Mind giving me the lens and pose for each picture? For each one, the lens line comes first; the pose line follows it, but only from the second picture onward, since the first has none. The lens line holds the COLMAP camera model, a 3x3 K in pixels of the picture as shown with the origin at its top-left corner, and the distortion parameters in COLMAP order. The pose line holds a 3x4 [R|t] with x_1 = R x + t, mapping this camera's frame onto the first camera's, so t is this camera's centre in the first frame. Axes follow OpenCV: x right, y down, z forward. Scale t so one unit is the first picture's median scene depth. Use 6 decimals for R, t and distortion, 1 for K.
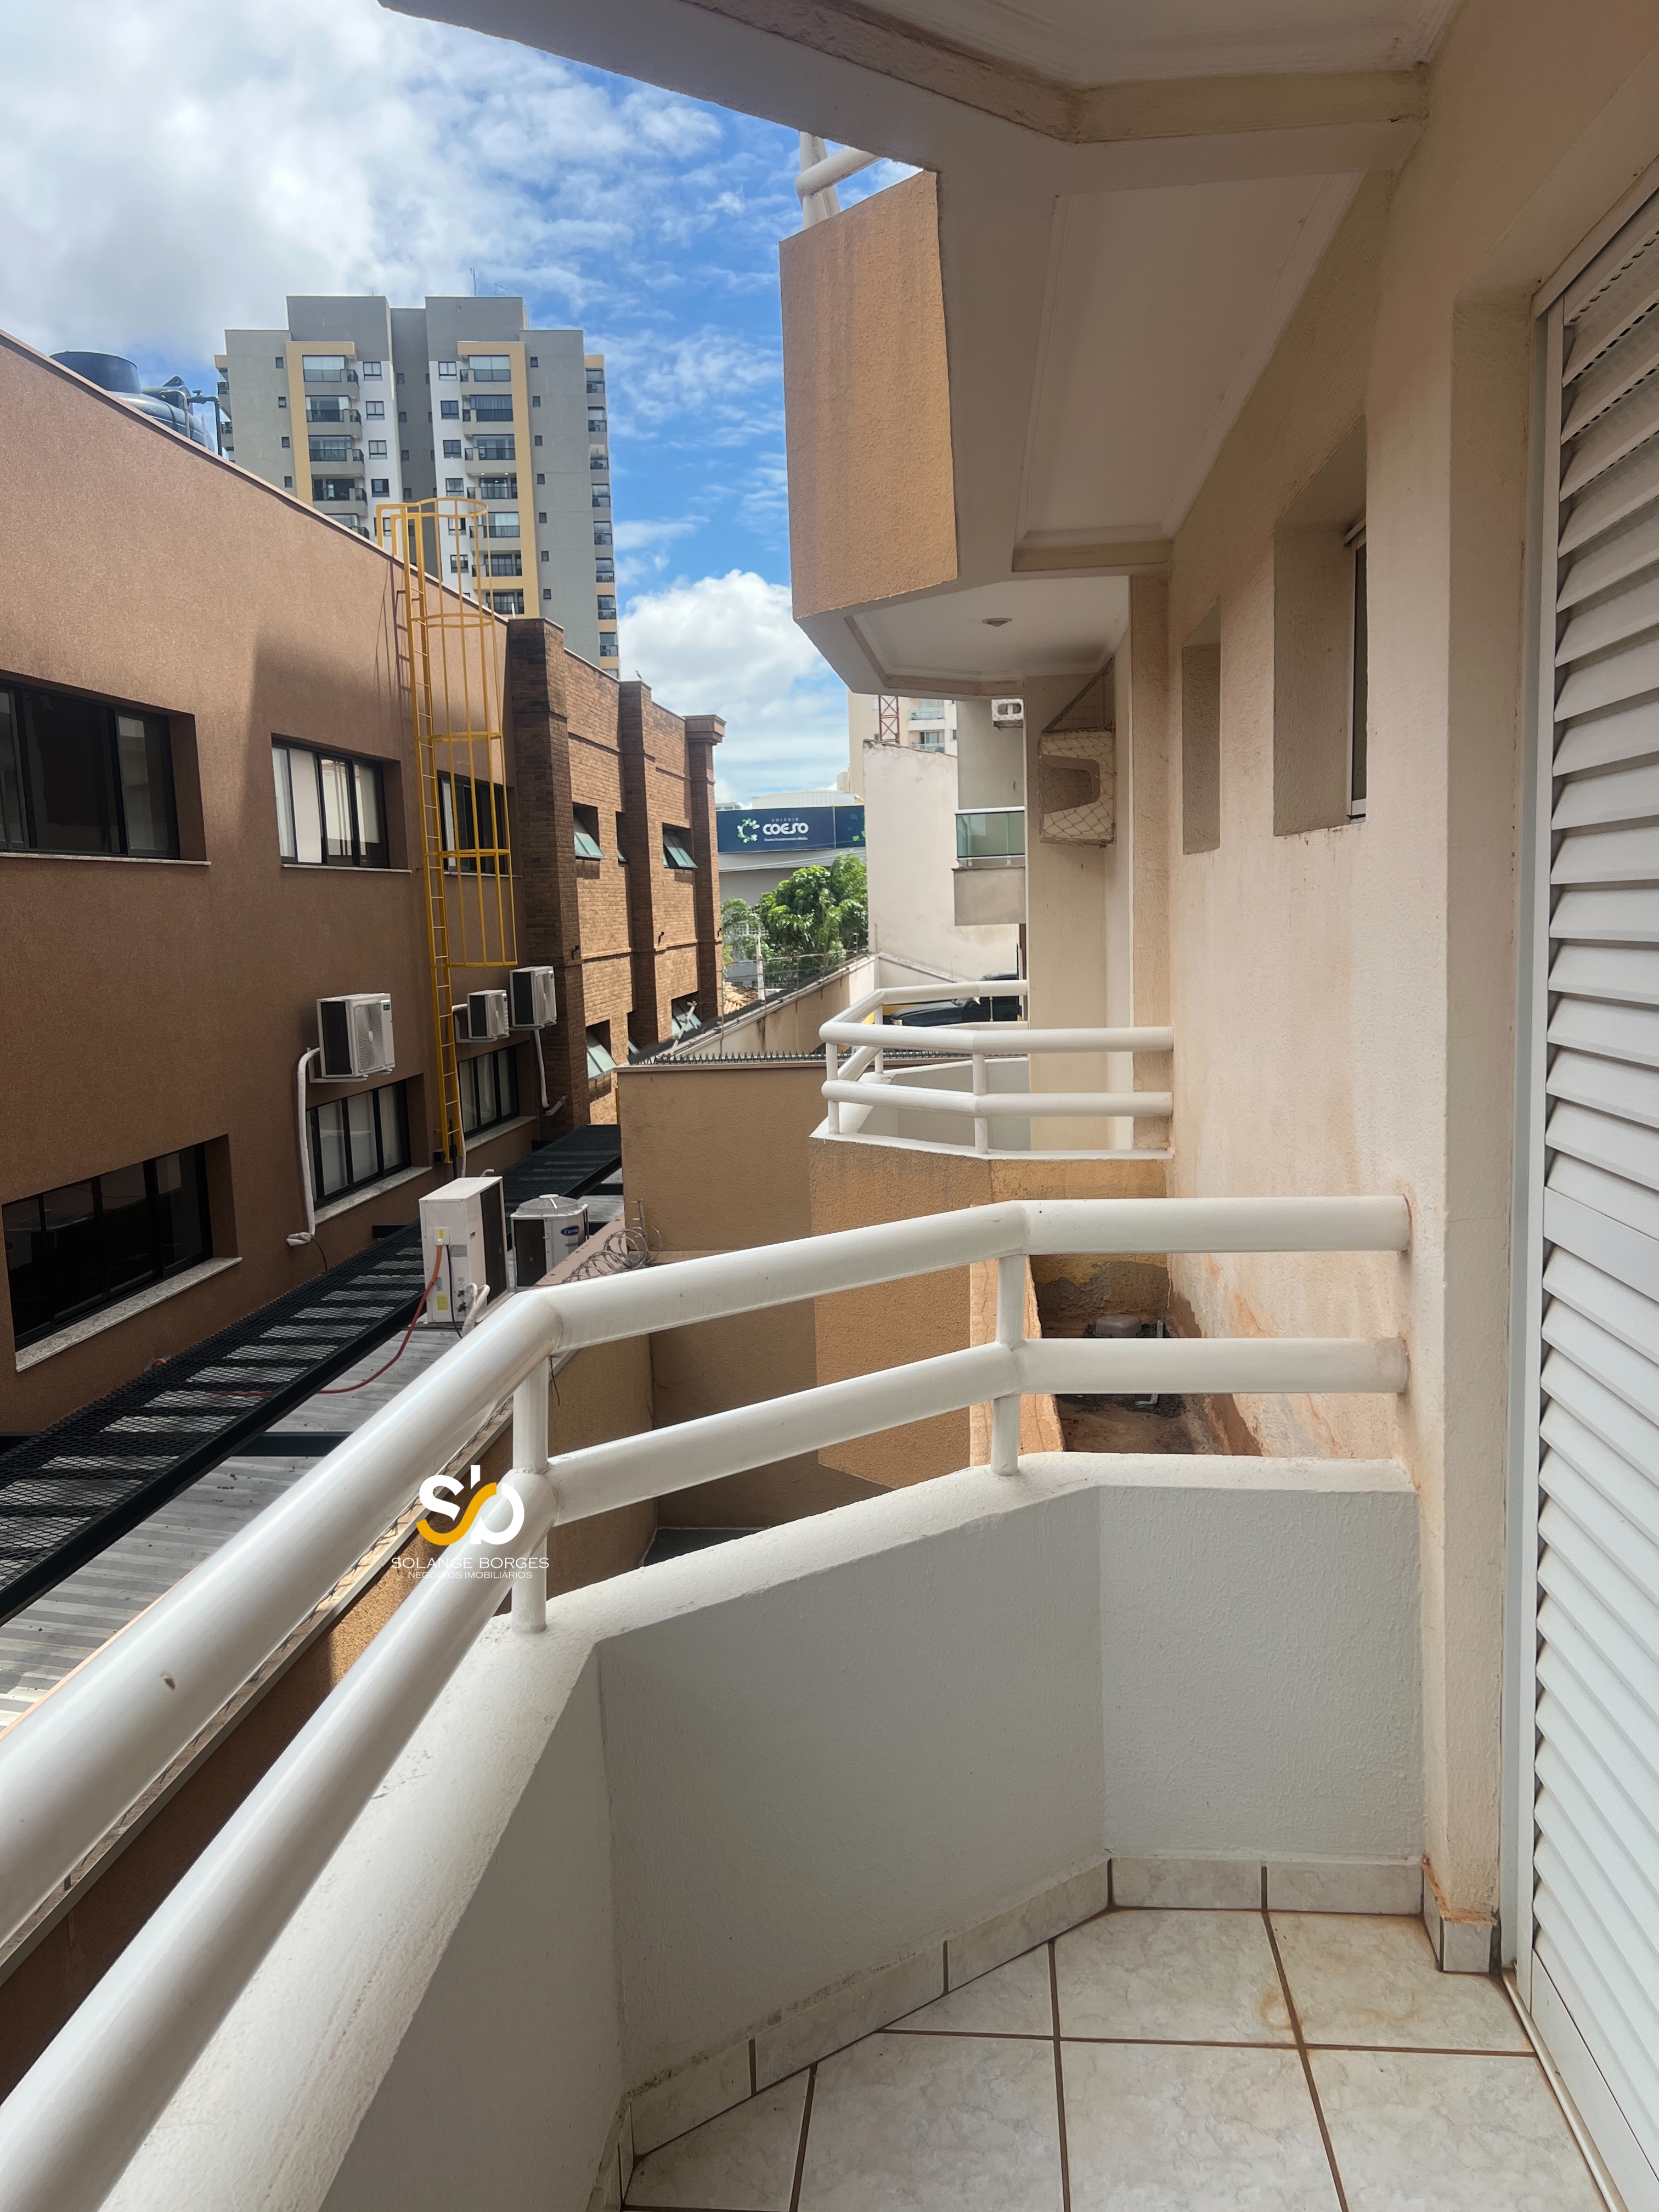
lens RADIAL K [[1666.4, 0, 833.8], [0, 1666.4, 1132.9], [0, 0, 1]] dist [0.076375, -0.155122]
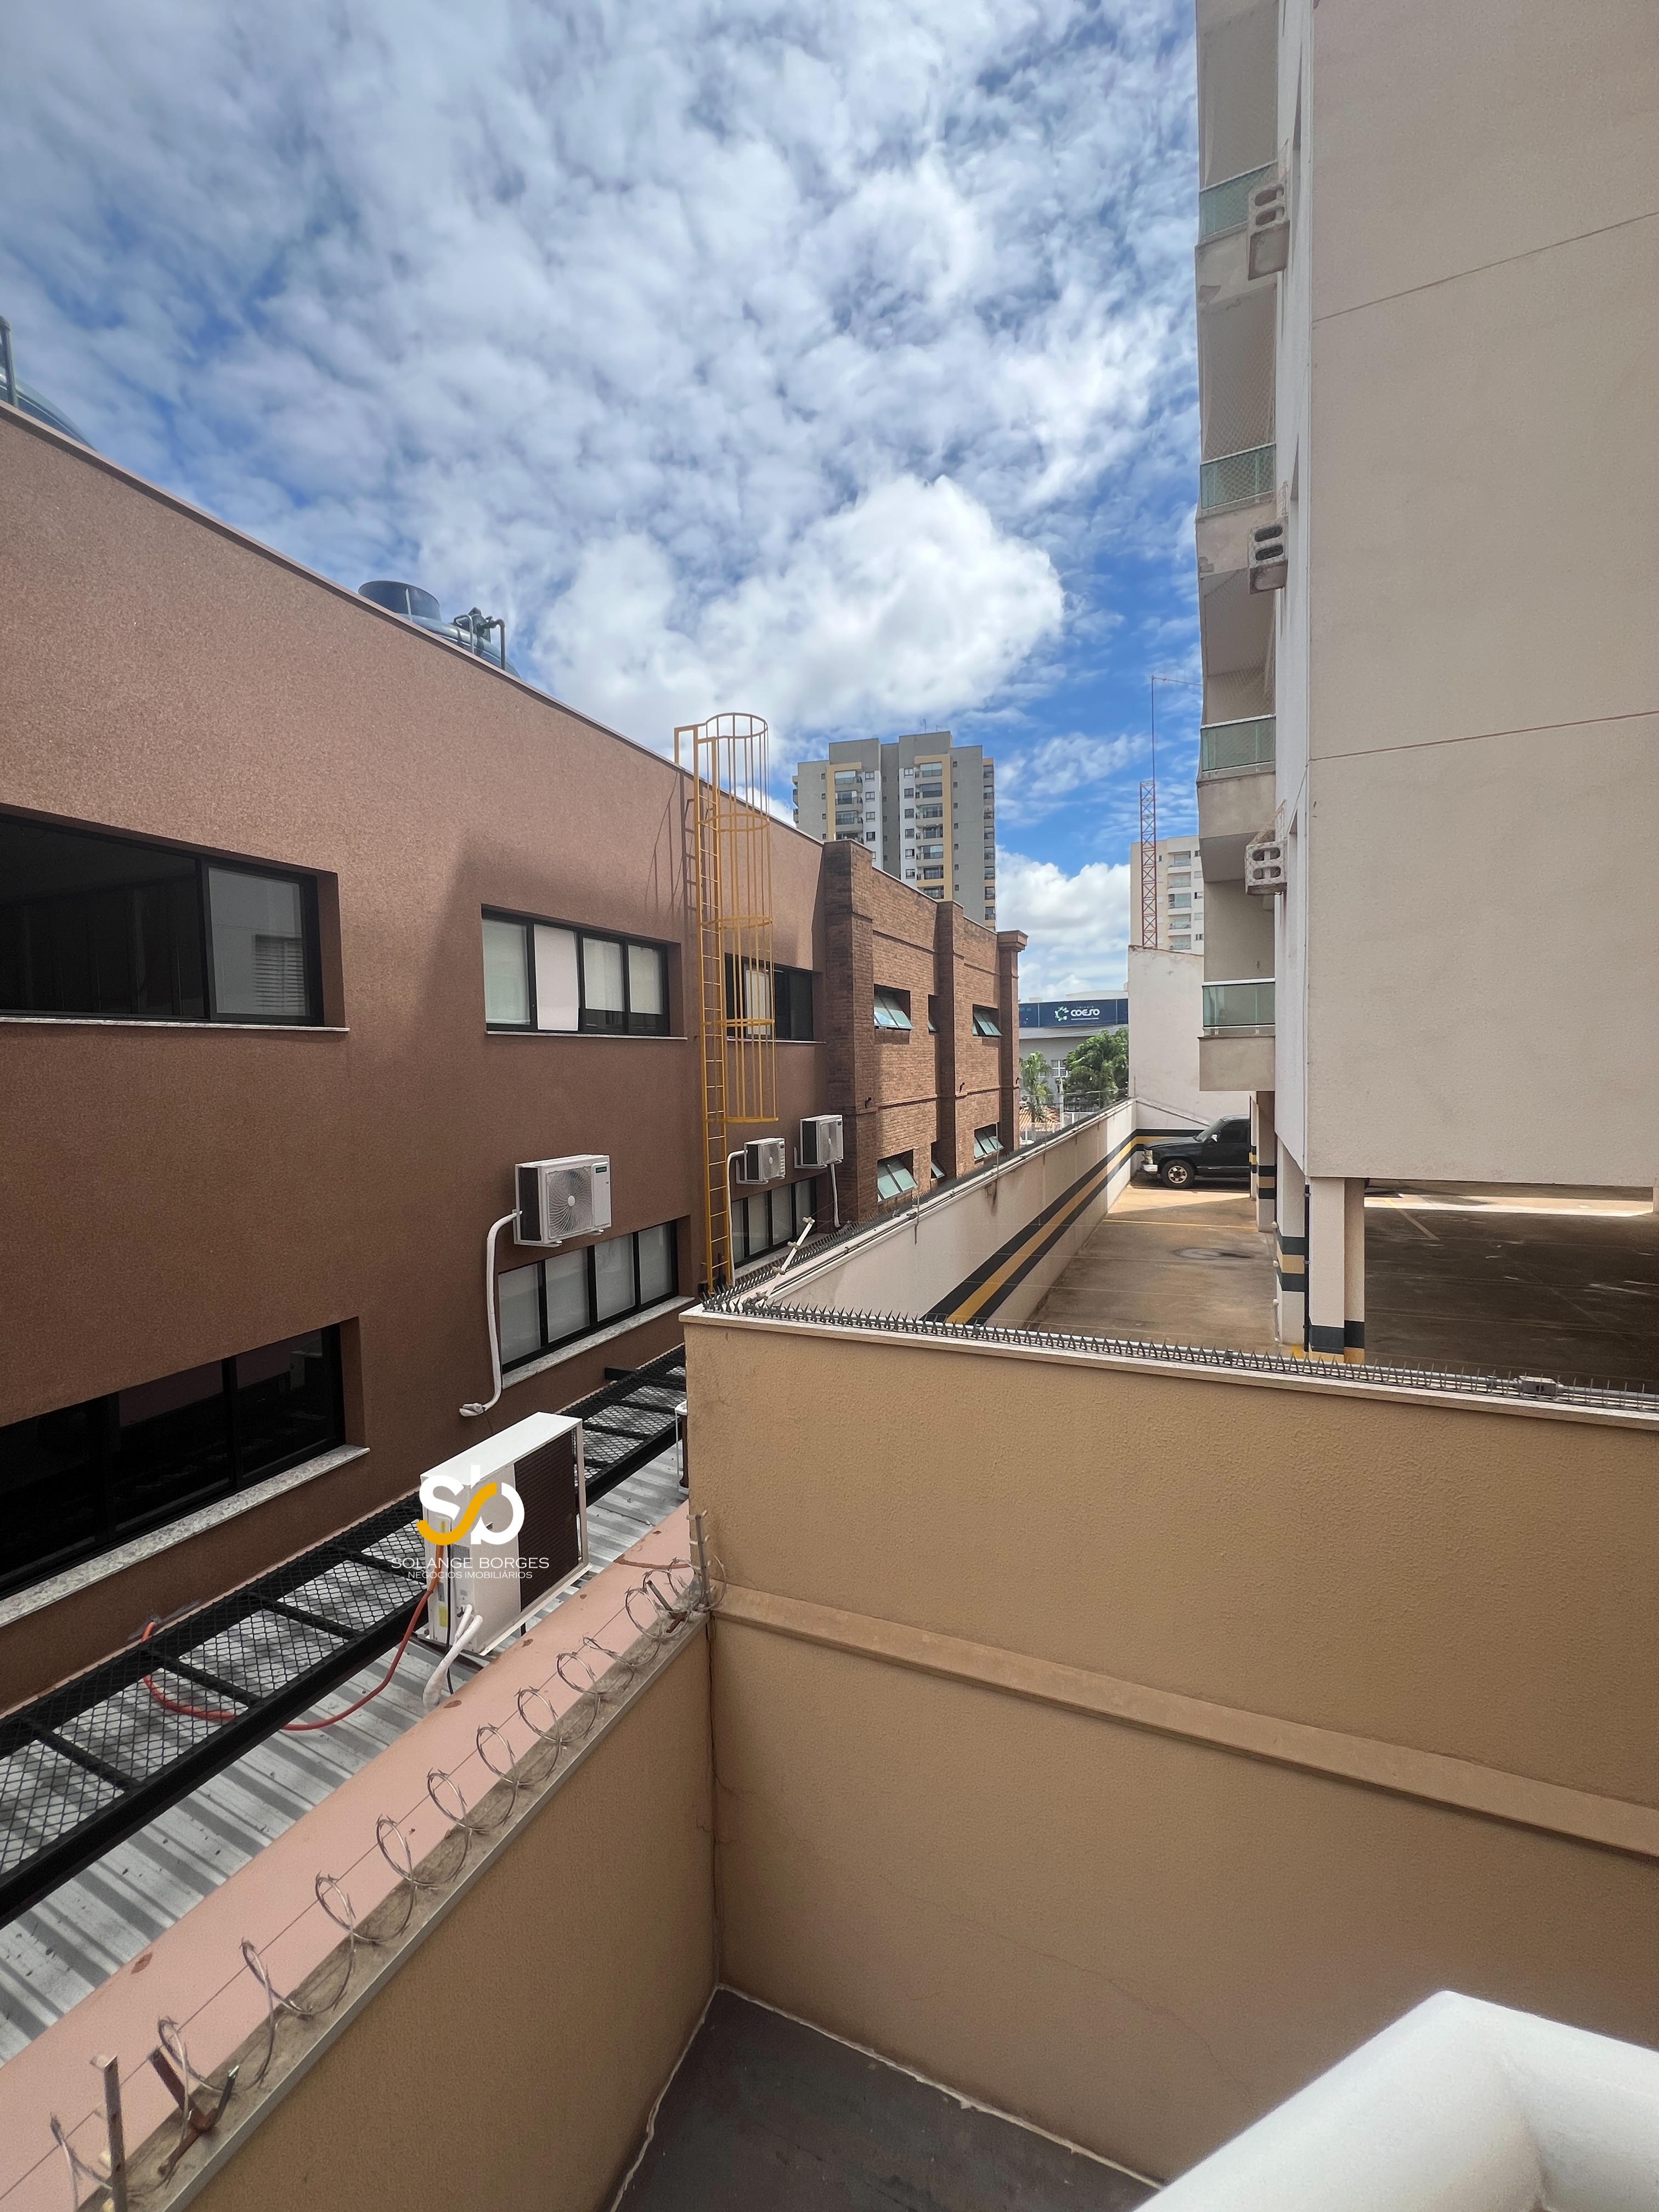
lens RADIAL K [[885.0, 0, 829.5], [0, 885.0, 1106.0], [0, 0, 1]] dist [0.000664, -0.000024]
pose [[0.949372, 0.028262, -0.312879, 0.019761], [-0.052672, 0.996167, -0.069841, -0.047722], [0.309706, 0.082785, 0.947222, 0.301853]]
